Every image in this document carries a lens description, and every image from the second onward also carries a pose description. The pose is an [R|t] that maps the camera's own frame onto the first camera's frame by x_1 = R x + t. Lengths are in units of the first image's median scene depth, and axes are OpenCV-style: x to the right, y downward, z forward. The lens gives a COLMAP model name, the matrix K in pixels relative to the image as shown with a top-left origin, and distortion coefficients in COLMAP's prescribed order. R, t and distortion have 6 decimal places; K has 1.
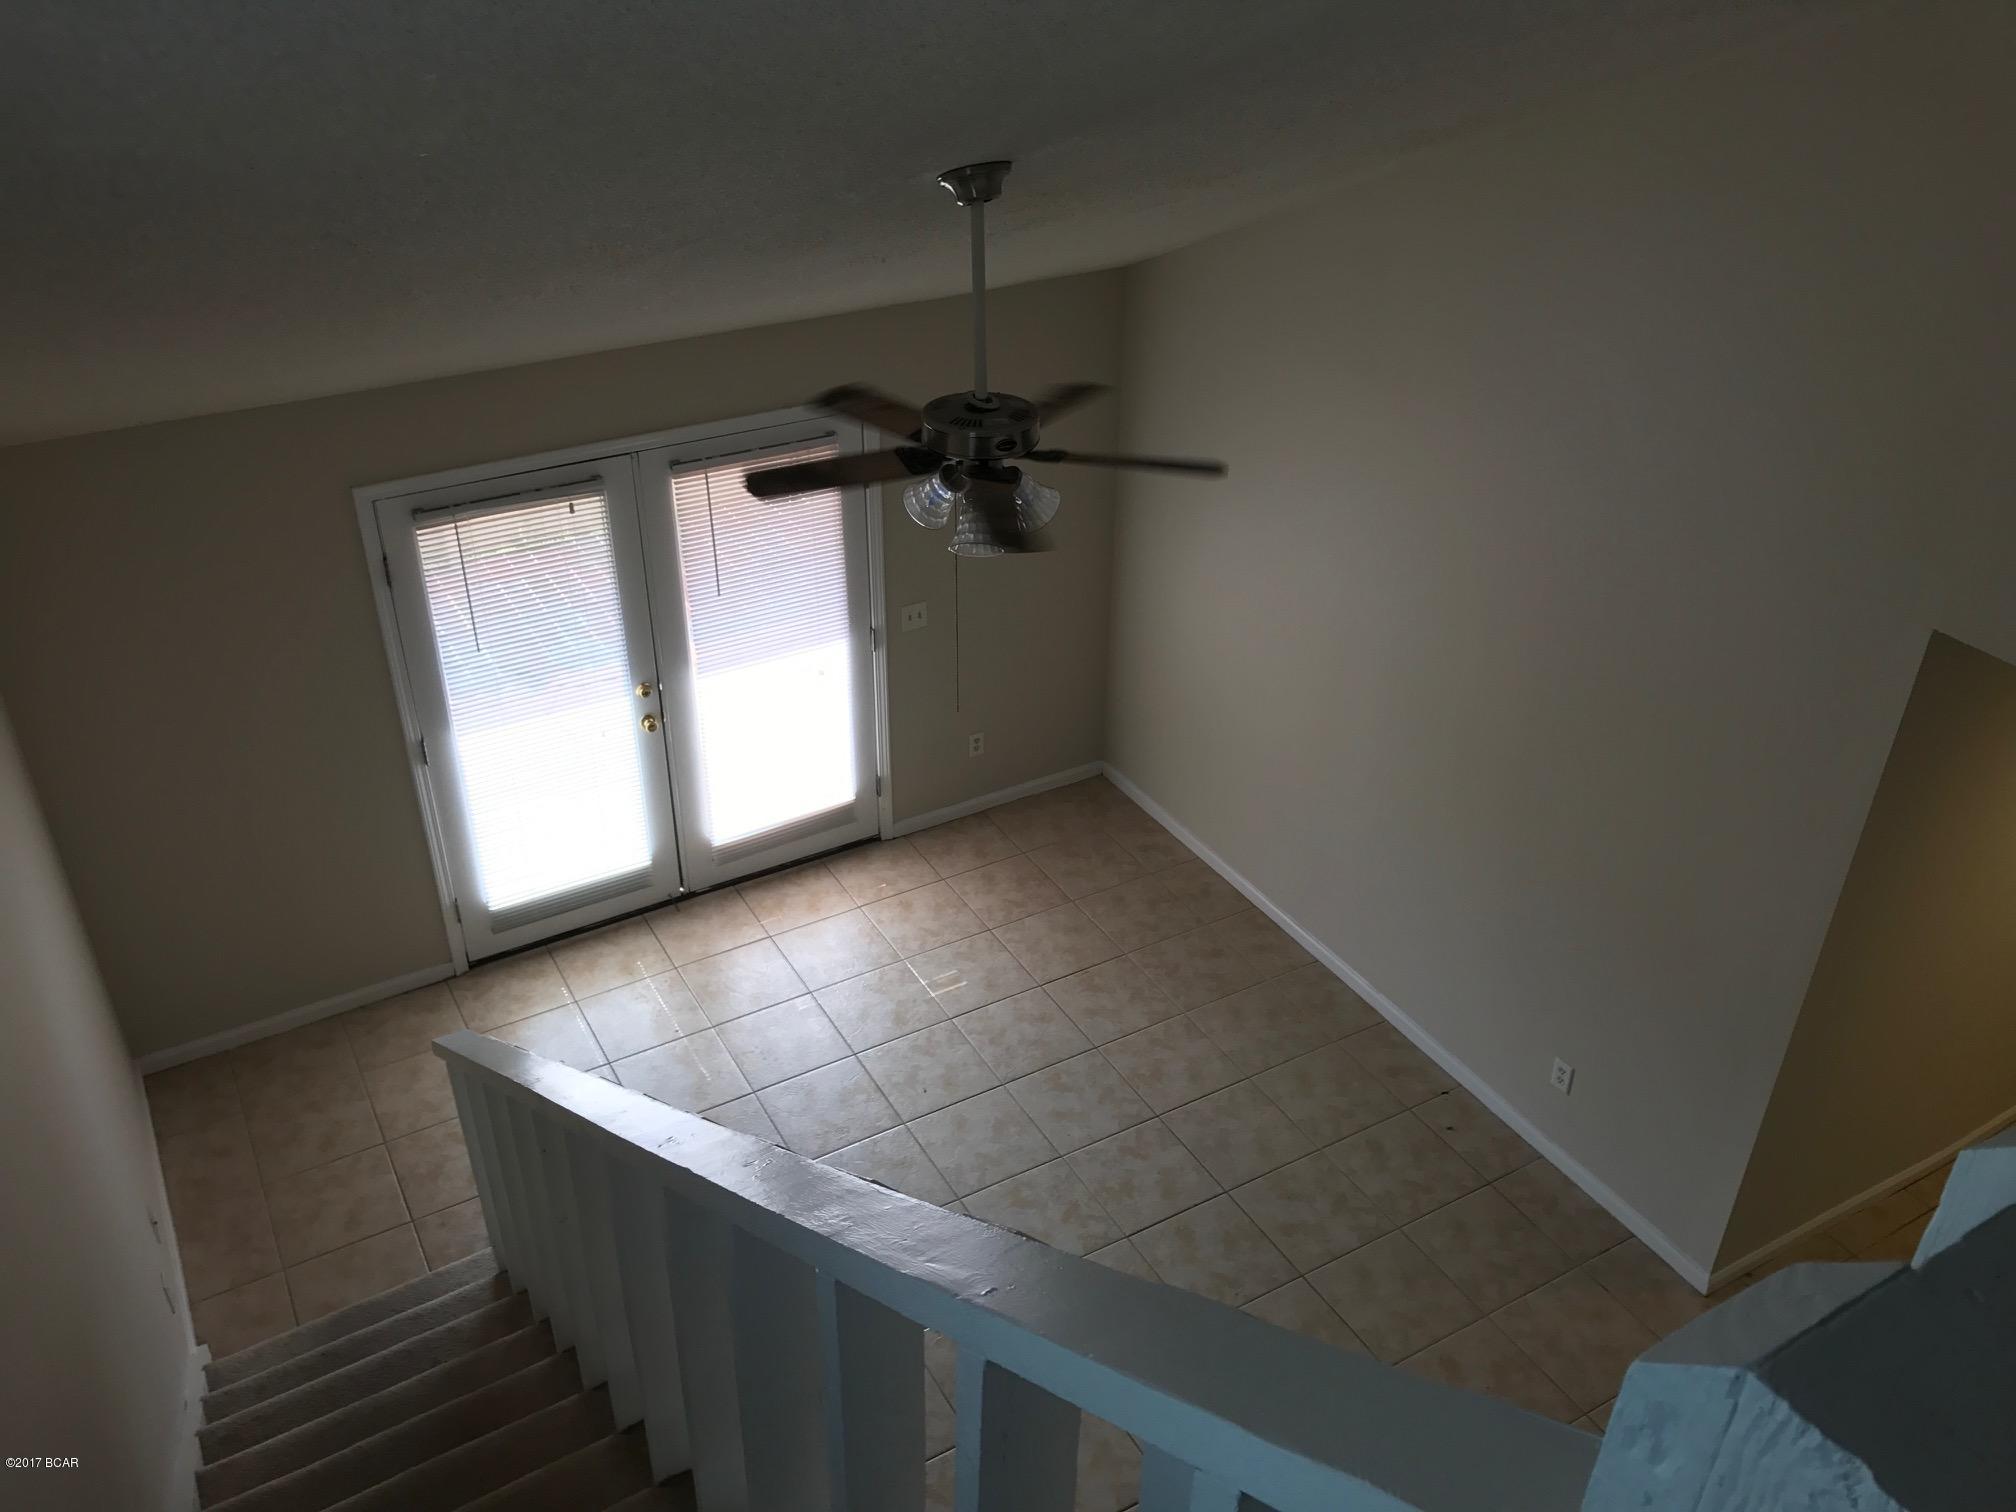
lens RADIAL K [[1658.2, 0, 1008.0], [0, 1658.2, 756.0], [0, 0, 1]] dist [0.118284, -0.288519]
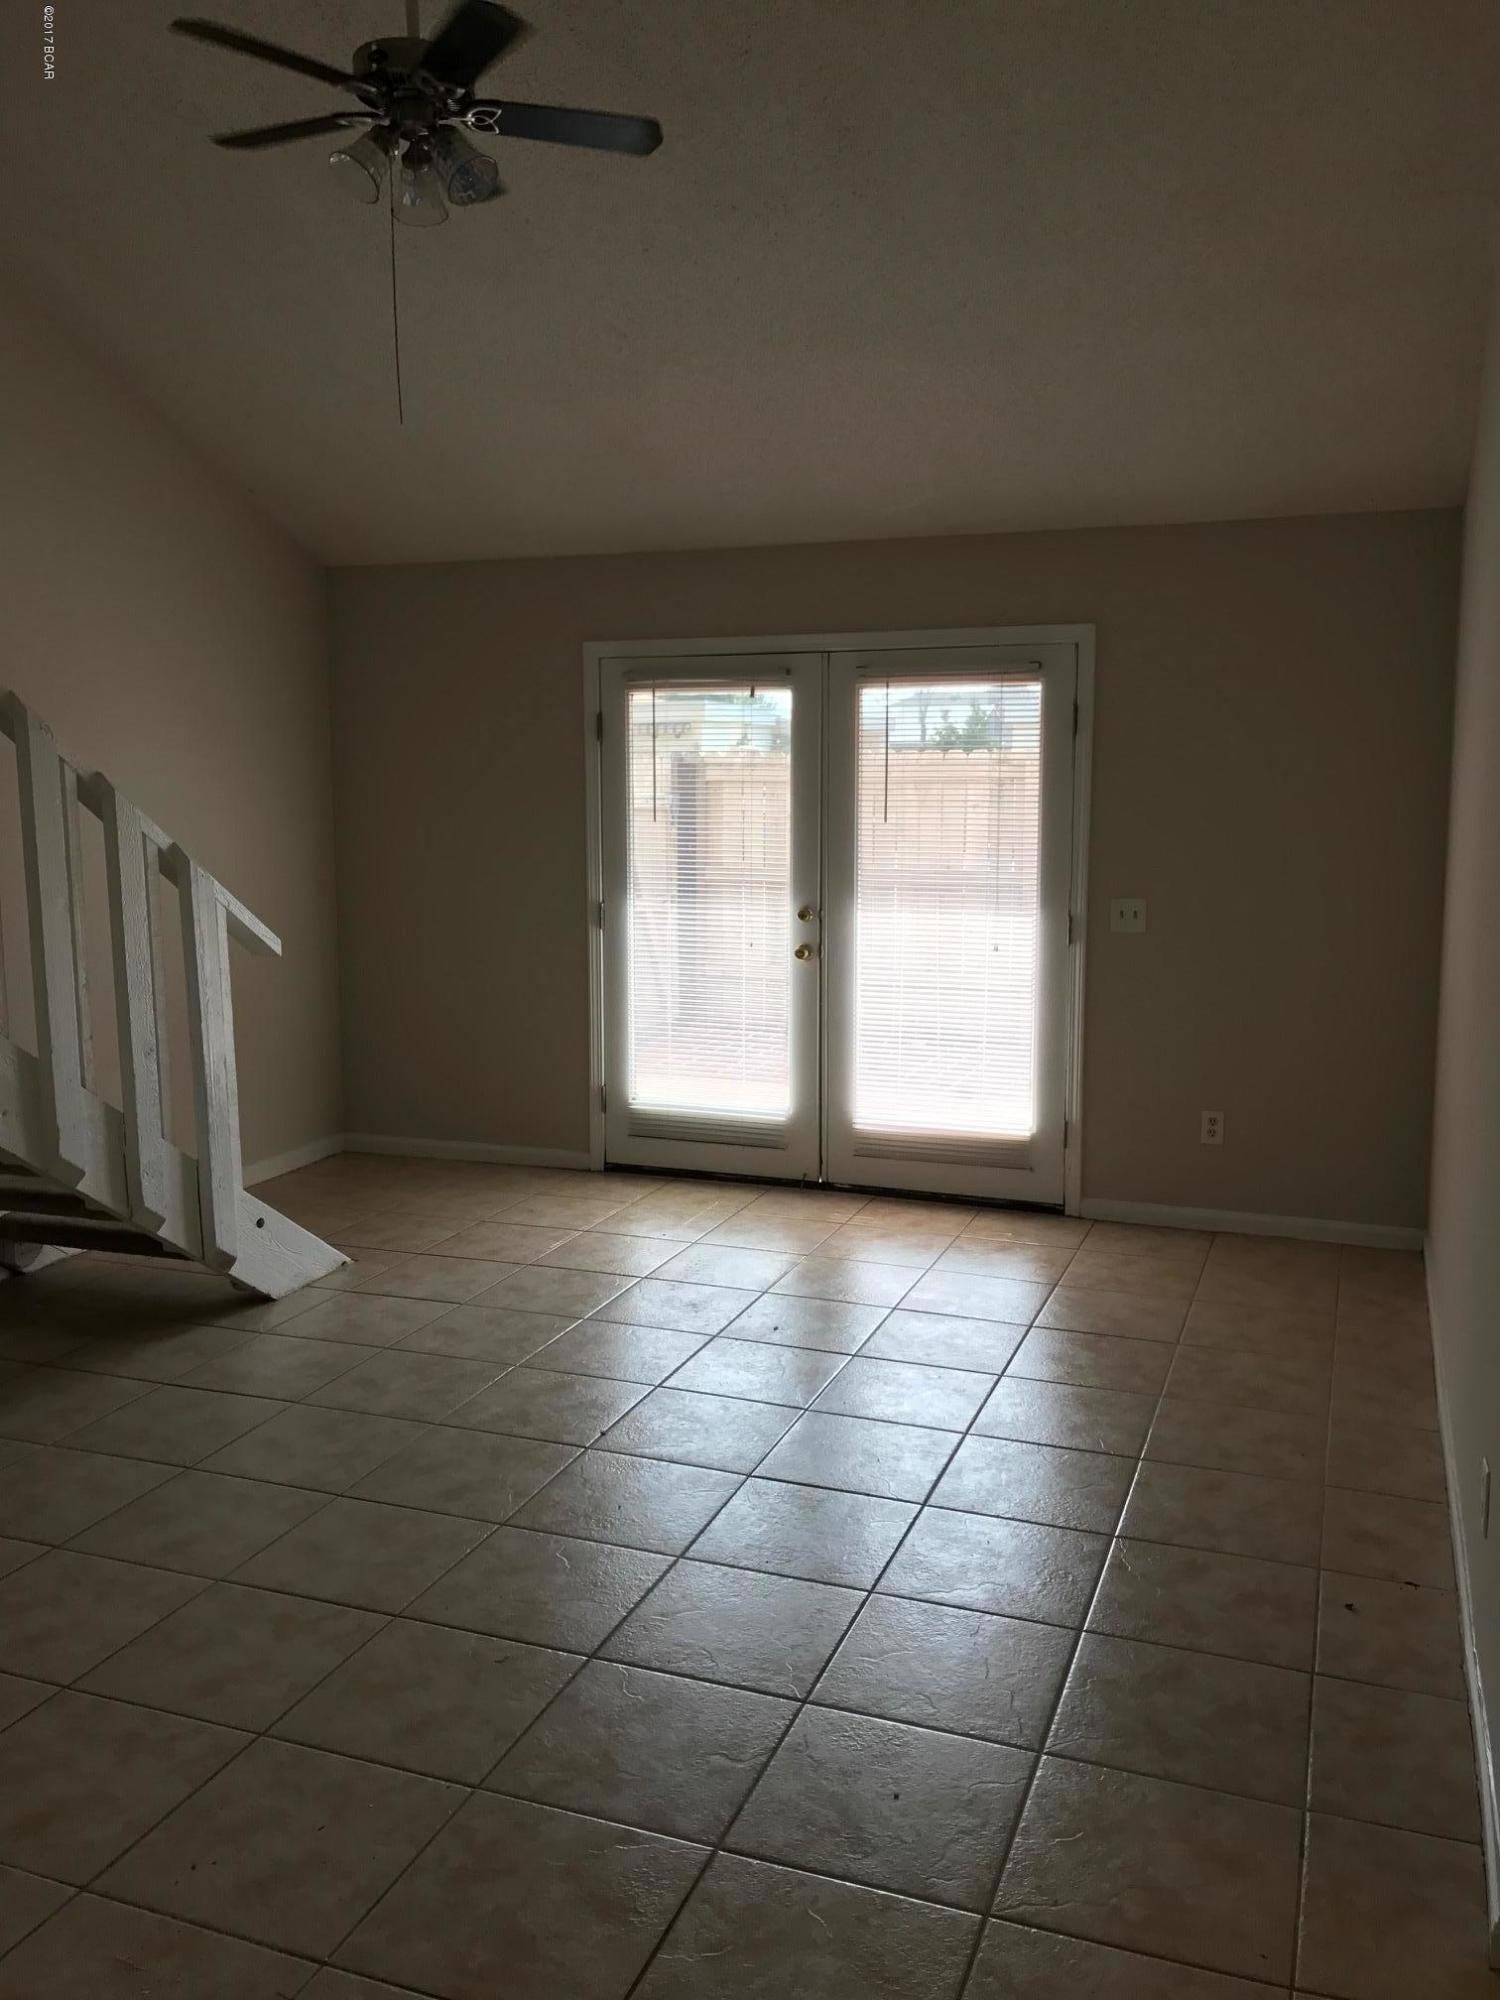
lens RADIAL K [[1645.0, 0, 750.0], [0, 1645.0, 1000.0], [0, 0, 1]] dist [0.118284, -0.288519]
pose [[0.631908, 0.092675, -0.769483, 0.484448], [-0.403808, 0.886792, -0.224808, 0.224652], [0.661537, 0.452781, 0.597794, 0.427229]]
